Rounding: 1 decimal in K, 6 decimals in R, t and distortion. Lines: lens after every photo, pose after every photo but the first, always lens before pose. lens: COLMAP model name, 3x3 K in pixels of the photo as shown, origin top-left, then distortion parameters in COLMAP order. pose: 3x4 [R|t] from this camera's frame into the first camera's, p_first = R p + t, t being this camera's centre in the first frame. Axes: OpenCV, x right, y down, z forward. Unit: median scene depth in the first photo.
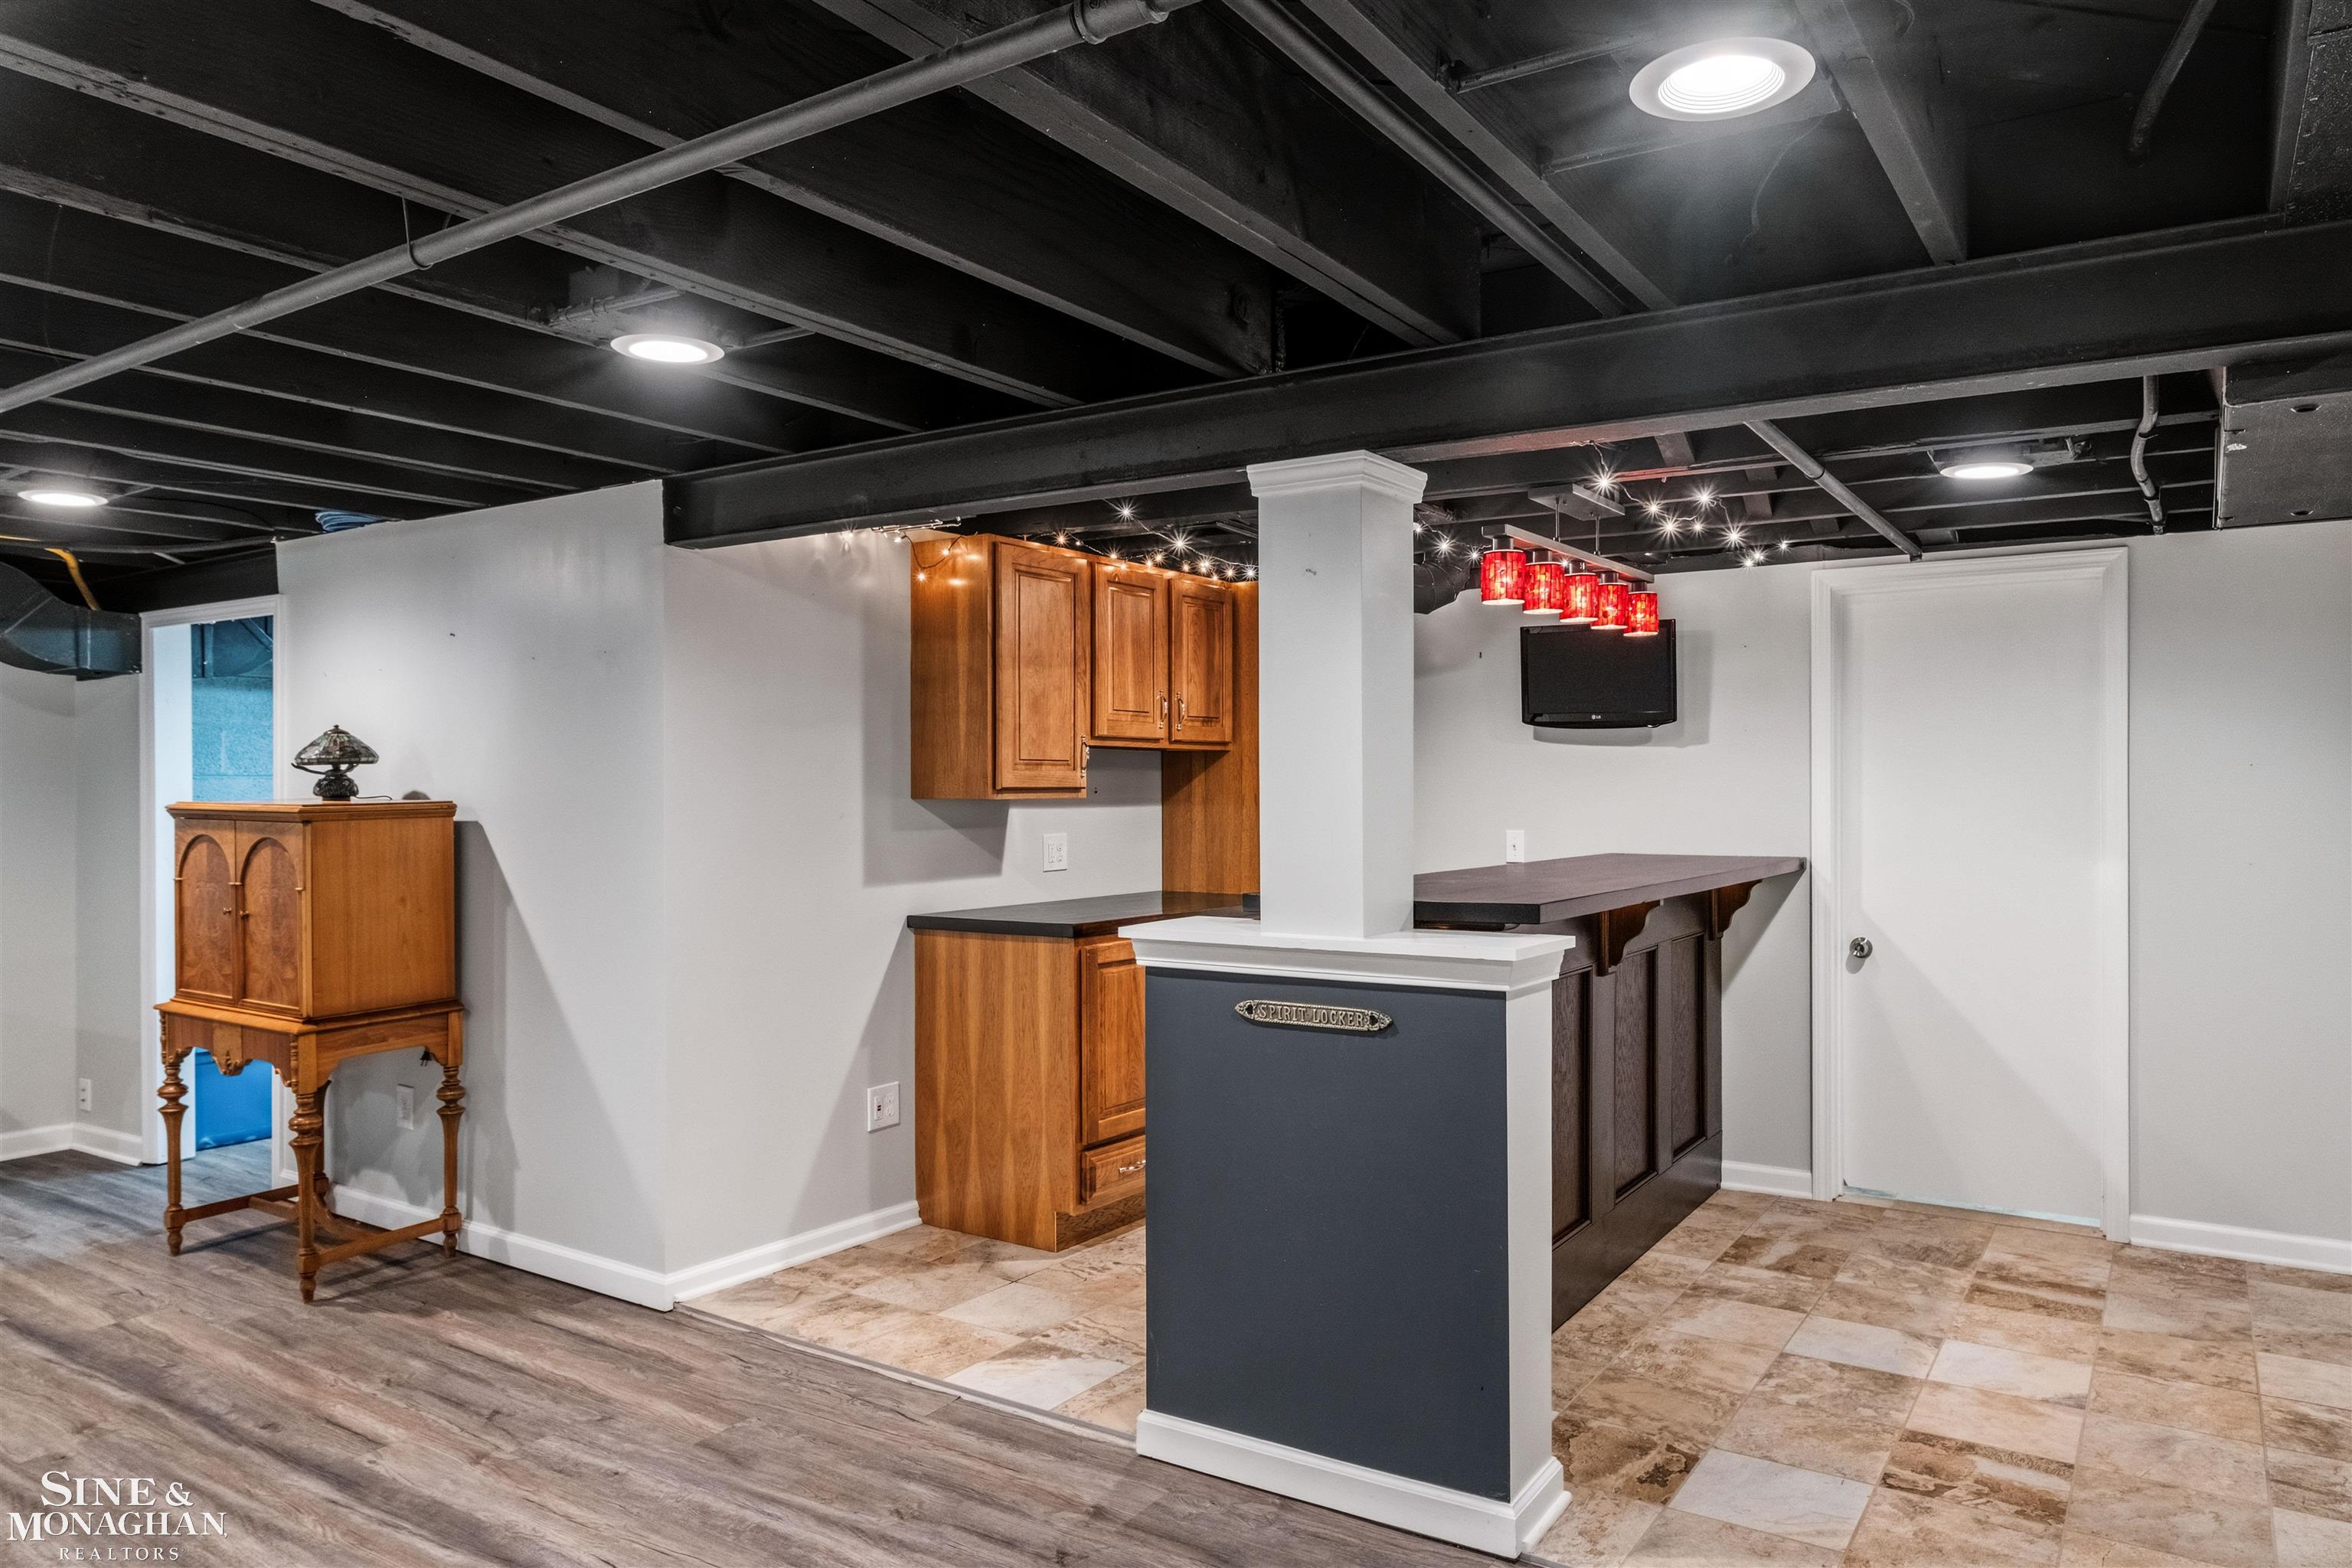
lens RADIAL K [[1531.3, 0, 1176.0], [0, 1531.3, 784.0], [0, 0, 1]] dist [0.004165, -0.000346]
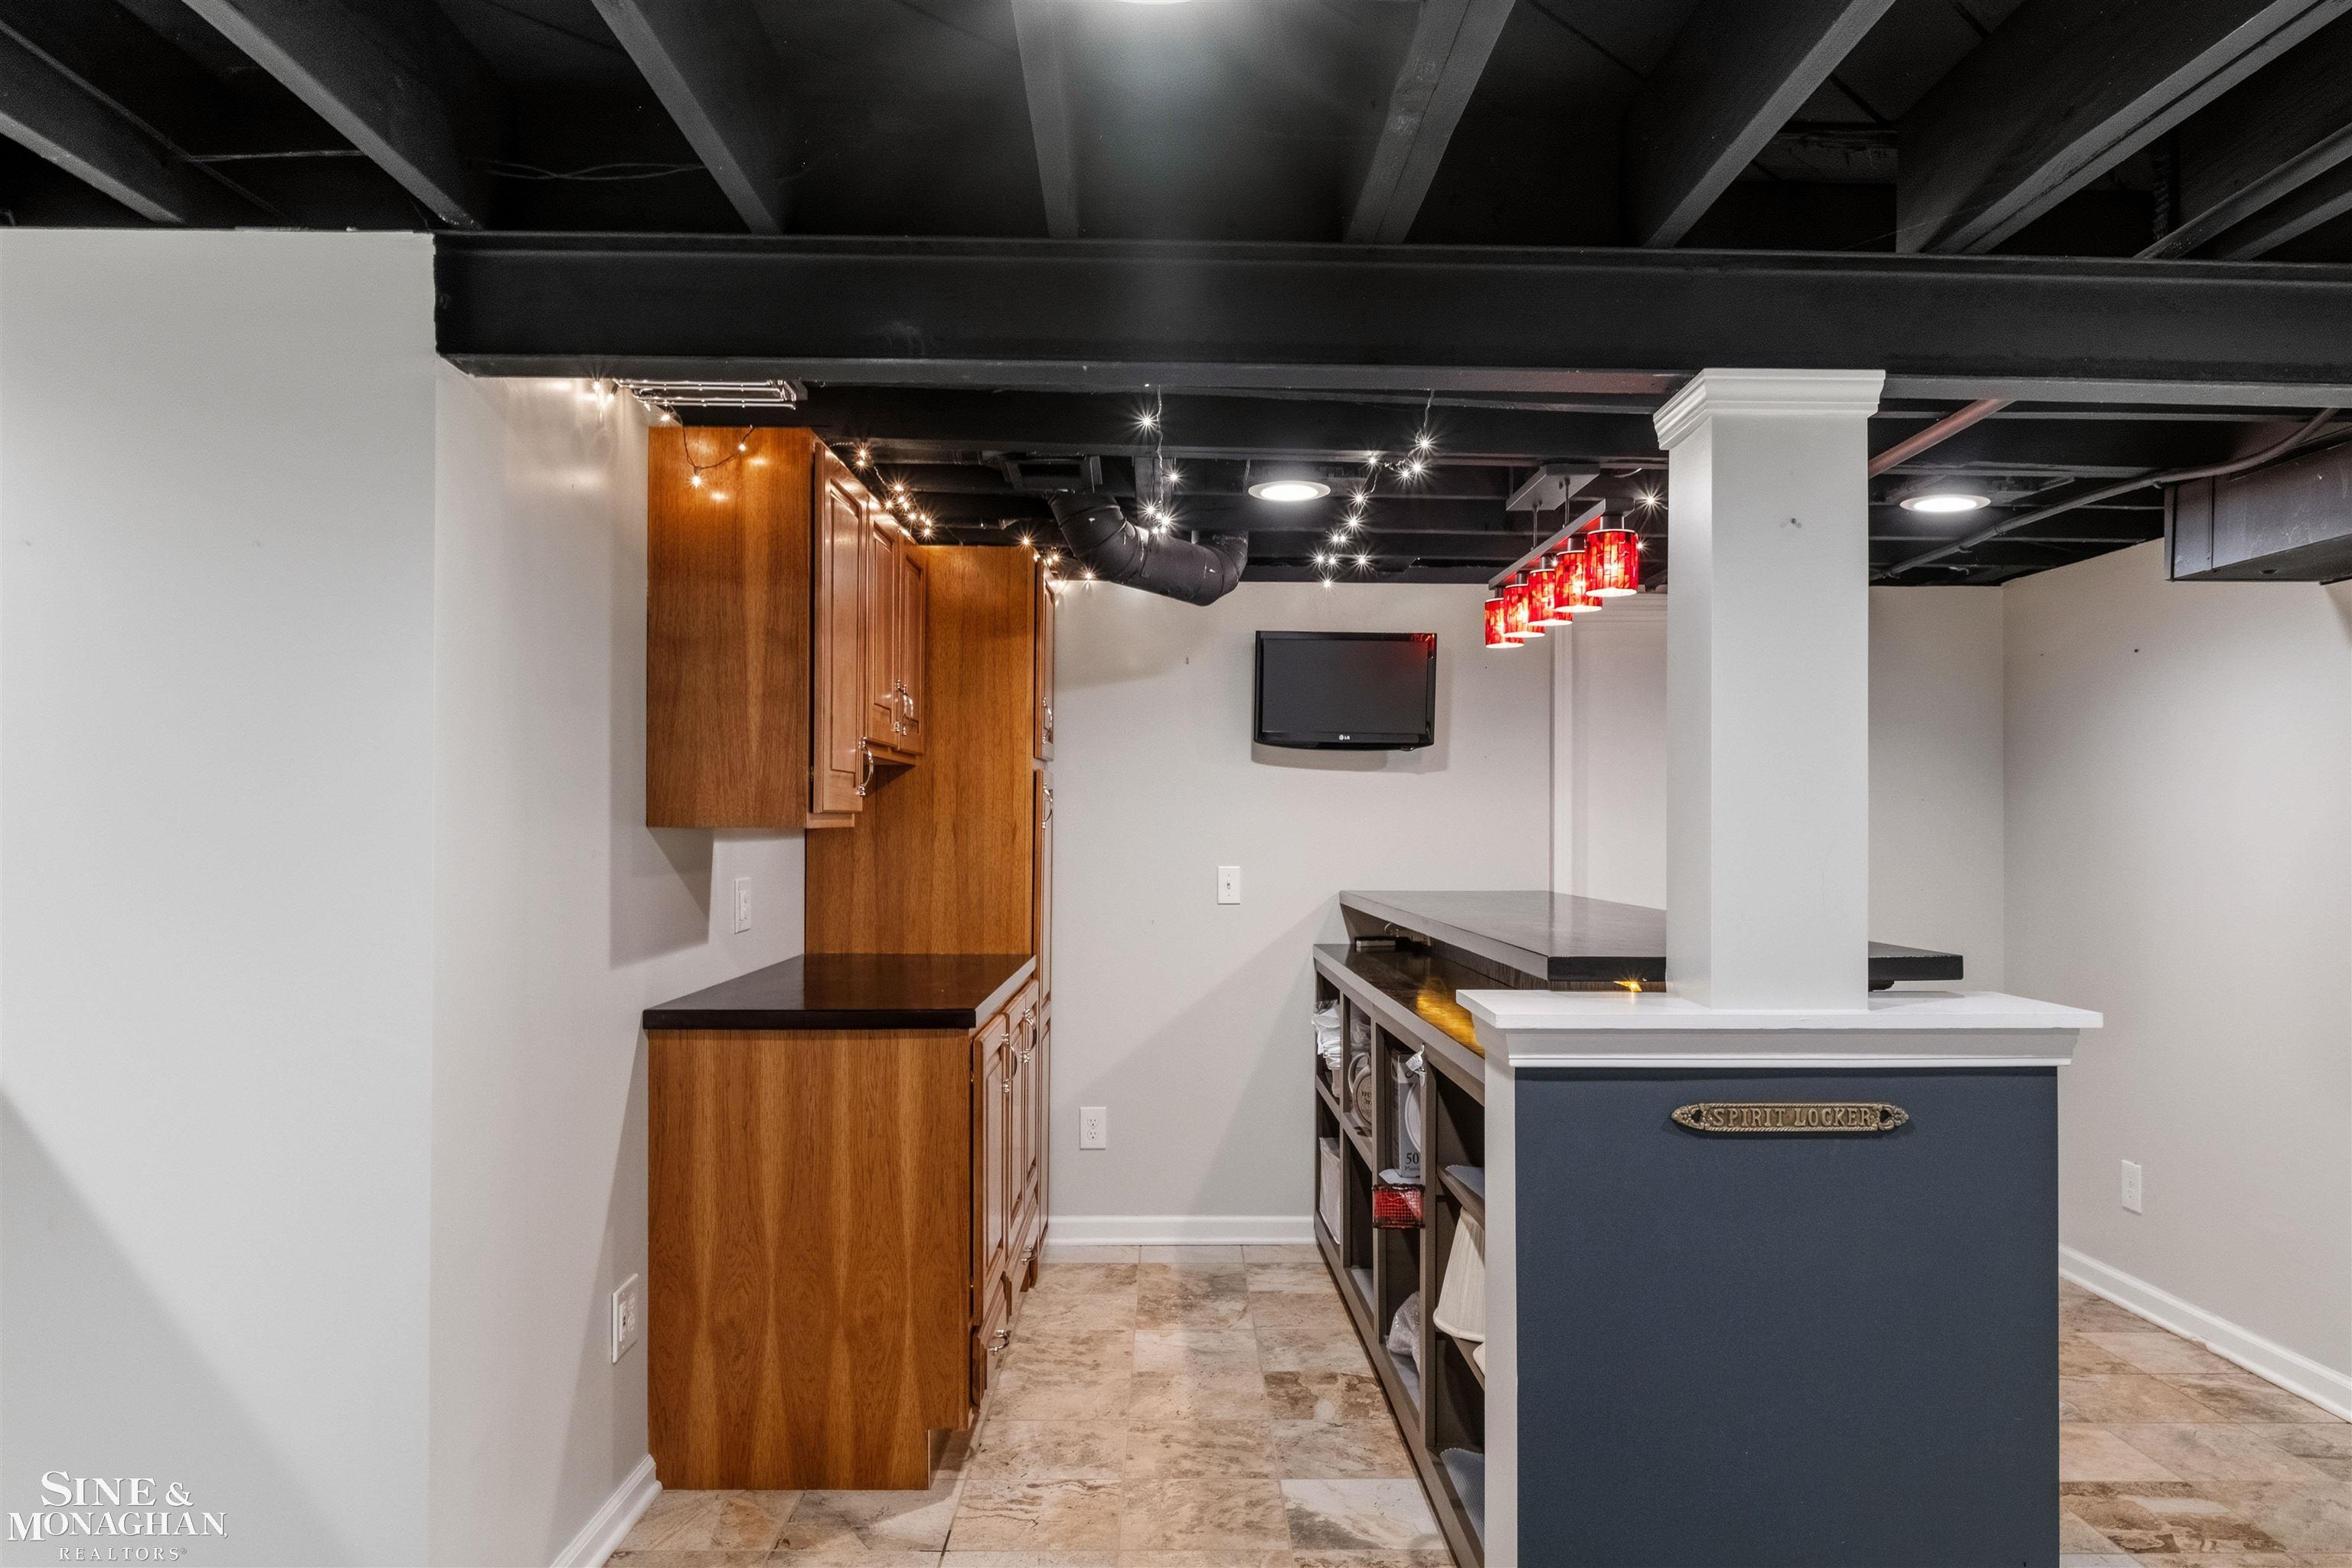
lens RADIAL K [[1602.1, 0, 1177.2], [0, 1602.1, 807.8], [0, 0, 1]] dist [-0.001349, 0.004339]
pose [[0.821380, 0.010852, 0.570279, -0.389885], [-0.007819, 0.999939, -0.007766, 0.005507], [-0.570328, 0.001920, 0.821415, 0.339787]]
